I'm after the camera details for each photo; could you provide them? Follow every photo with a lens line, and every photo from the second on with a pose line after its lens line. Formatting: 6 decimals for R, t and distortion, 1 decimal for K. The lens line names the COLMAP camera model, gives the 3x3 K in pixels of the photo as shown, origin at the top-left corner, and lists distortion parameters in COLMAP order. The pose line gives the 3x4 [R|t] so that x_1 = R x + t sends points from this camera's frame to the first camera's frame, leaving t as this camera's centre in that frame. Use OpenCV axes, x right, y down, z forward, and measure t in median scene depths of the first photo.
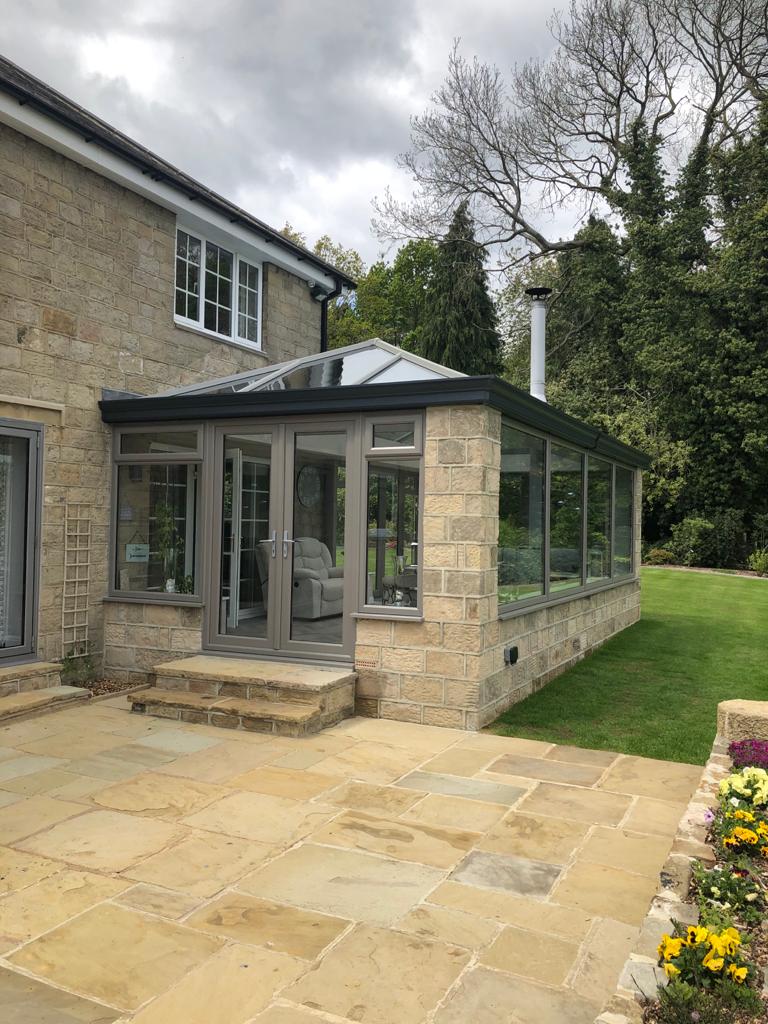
lens RADIAL K [[838.7, 0, 381.4], [0, 838.7, 513.3], [0, 0, 1]] dist [0.011540, -0.012872]
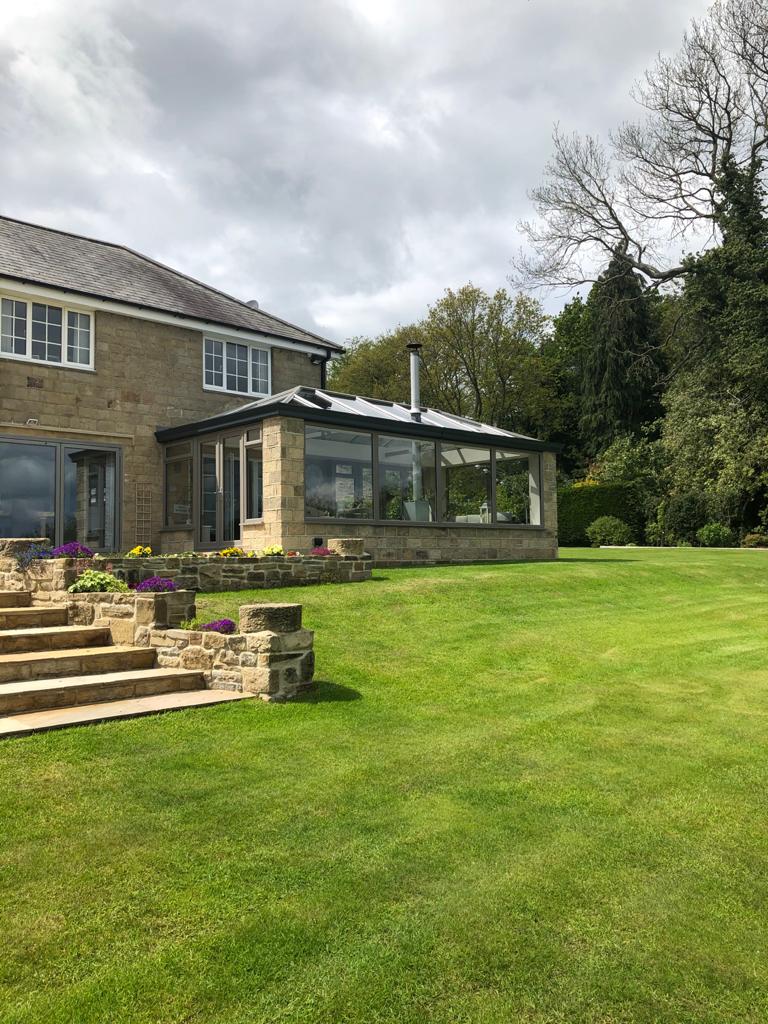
lens RADIAL K [[838.7, 0, 386.5], [0, 838.7, 511.0], [0, 0, 1]] dist [0.011540, -0.012872]
pose [[0.934852, -0.051359, -0.351304, 0.846842], [0.034767, 0.997969, -0.053380, 0.174379], [0.353332, 0.037688, 0.934739, -0.652986]]
